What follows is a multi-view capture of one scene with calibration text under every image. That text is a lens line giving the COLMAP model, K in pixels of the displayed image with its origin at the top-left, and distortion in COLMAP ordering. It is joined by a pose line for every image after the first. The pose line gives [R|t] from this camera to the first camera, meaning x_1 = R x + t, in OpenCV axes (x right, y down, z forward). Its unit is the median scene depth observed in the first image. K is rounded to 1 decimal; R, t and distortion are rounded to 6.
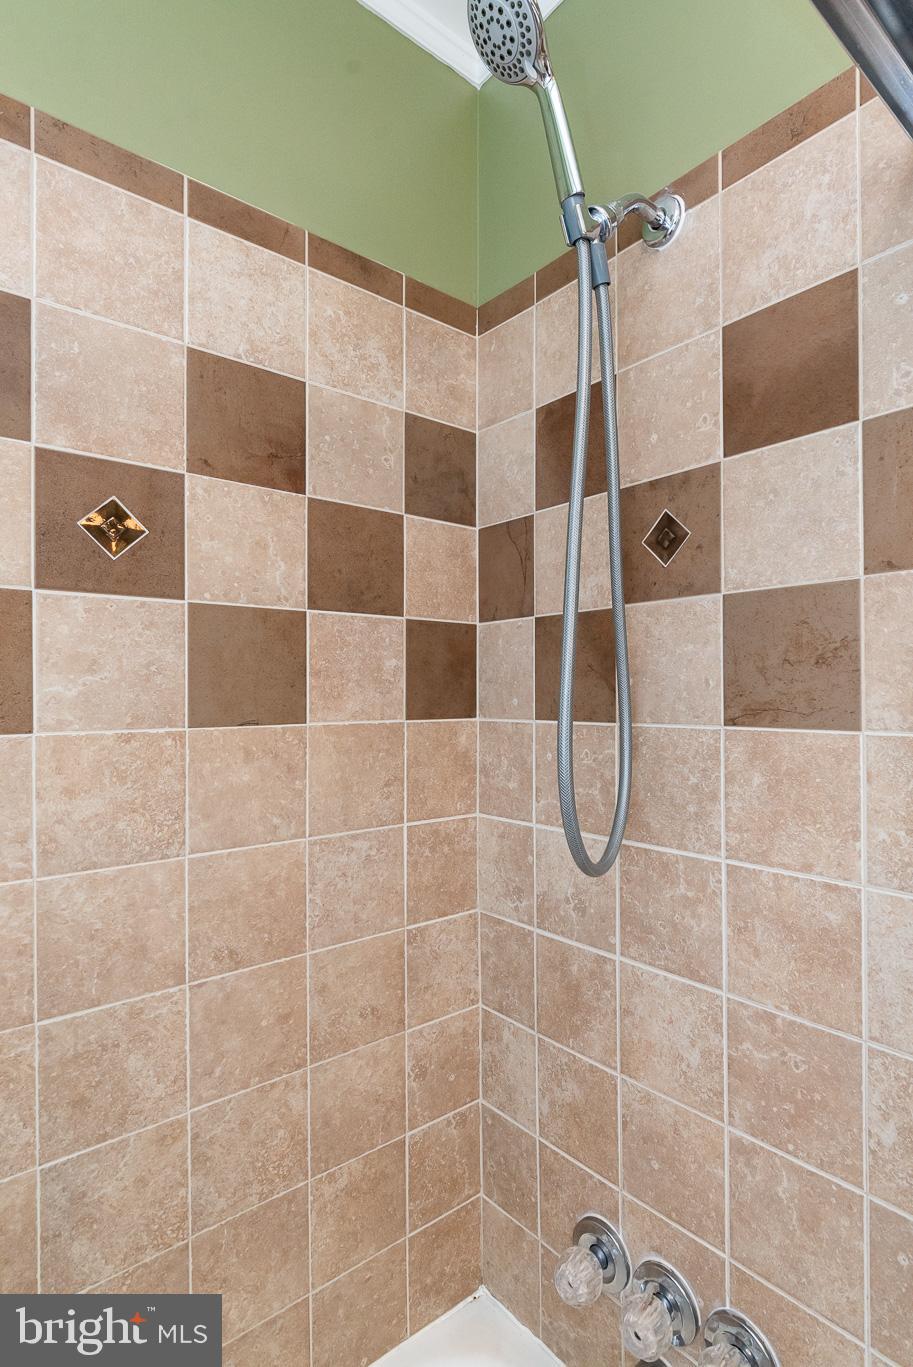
lens RADIAL K [[725.6, 0, 468.0], [0, 725.6, 689.0], [0, 0, 1]] dist [-0.006976, 0.001076]
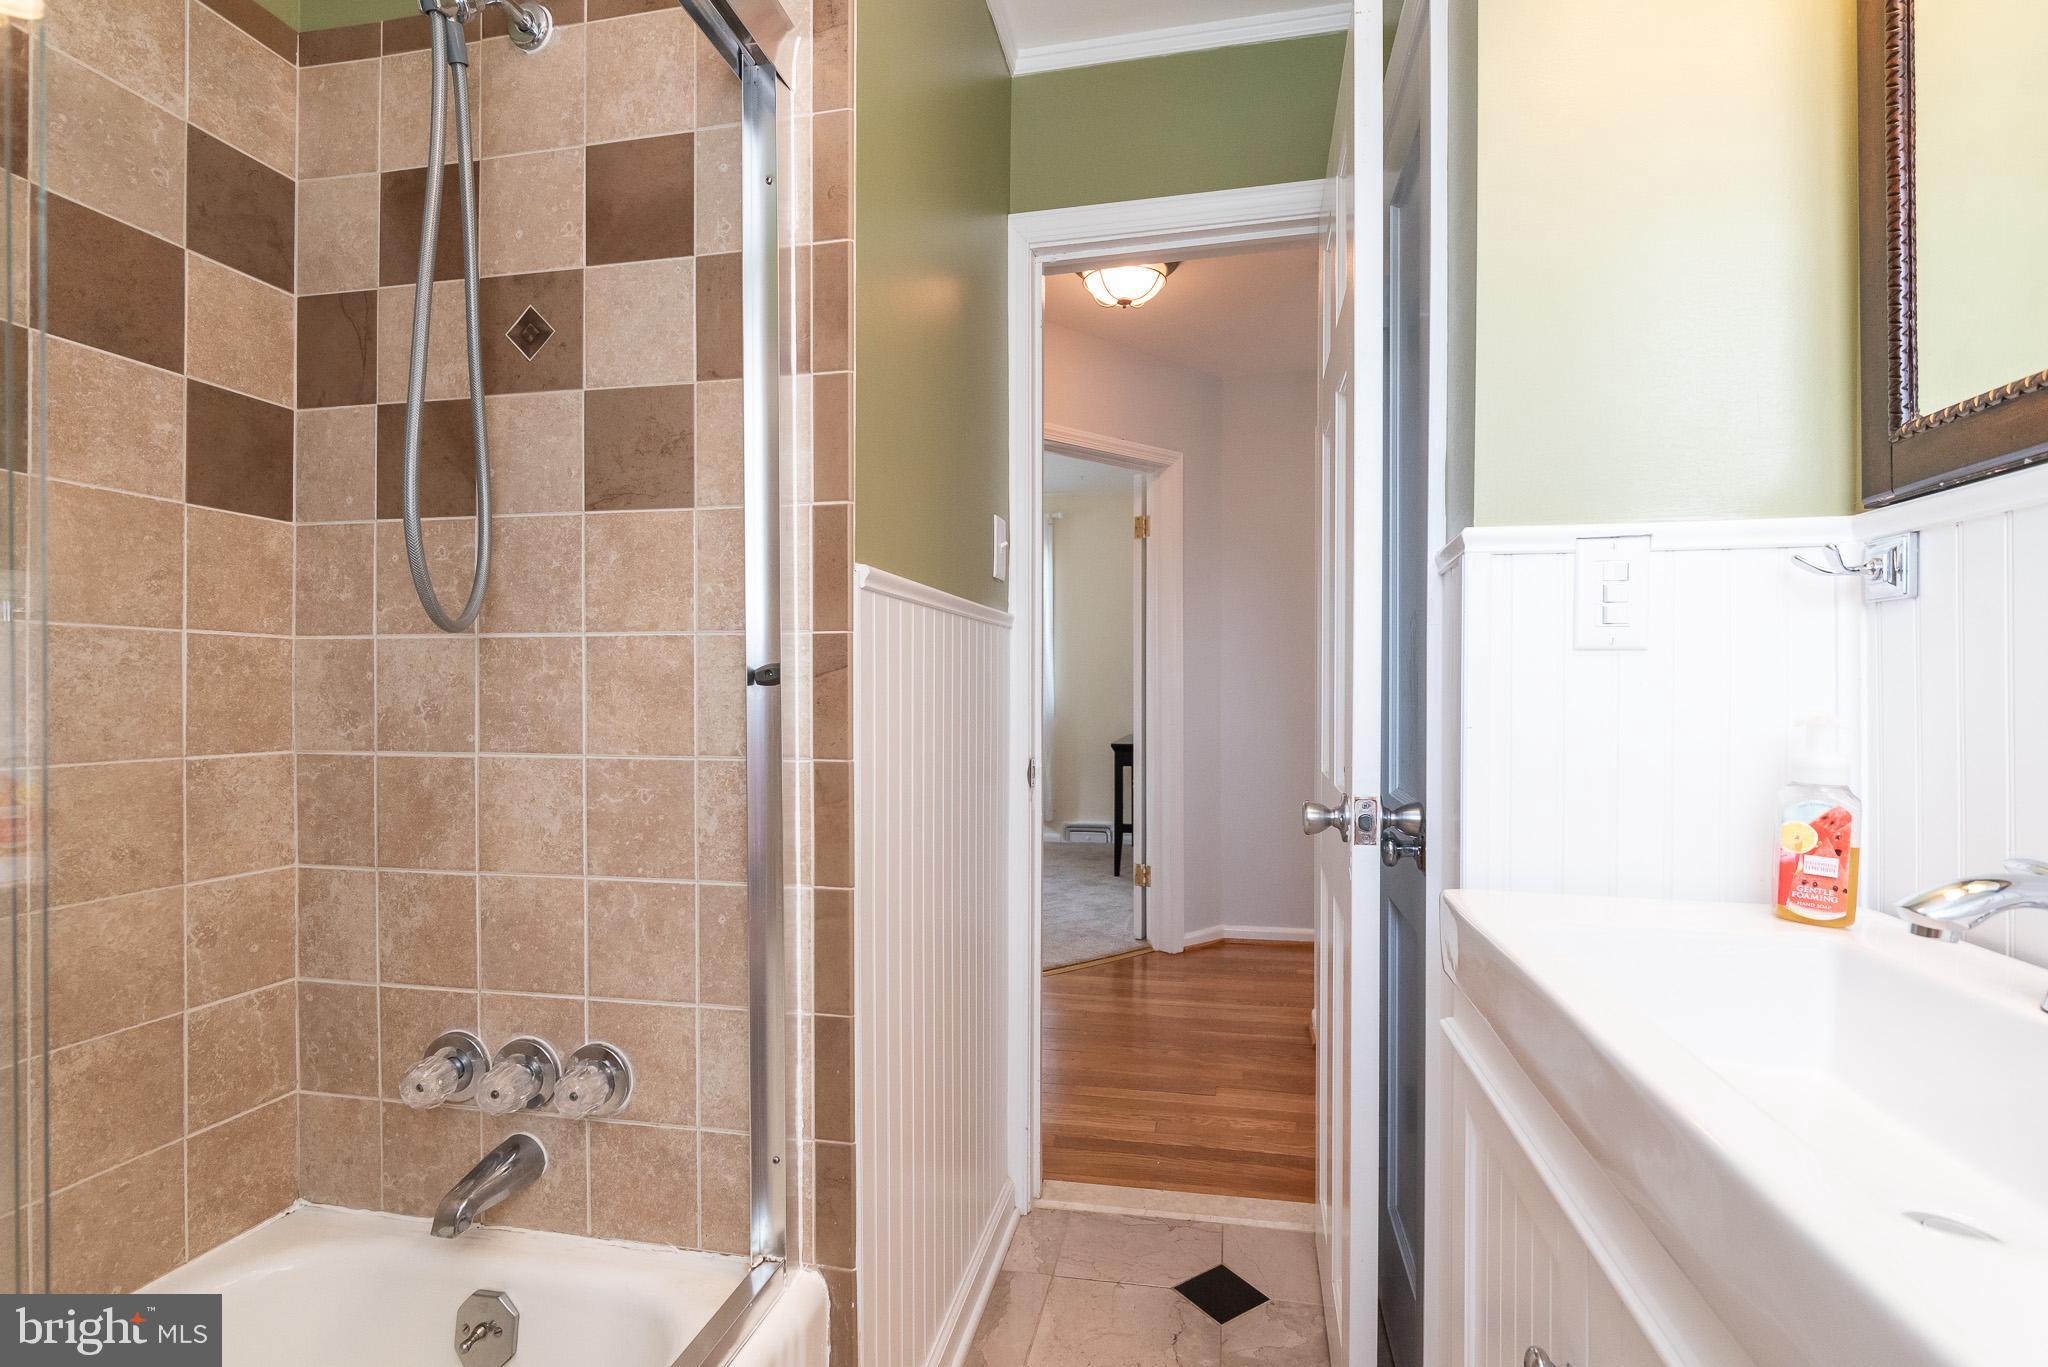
lens RADIAL K [[967.1, 0, 1032.4], [0, 967.1, 673.3], [0, 0, 1]] dist [-0.009557, 0.003329]
pose [[0.769853, 0.004578, 0.638205, -0.047104], [-0.003849, 0.999989, -0.002529, 0.257057], [-0.638210, -0.000510, 0.769862, -0.476902]]
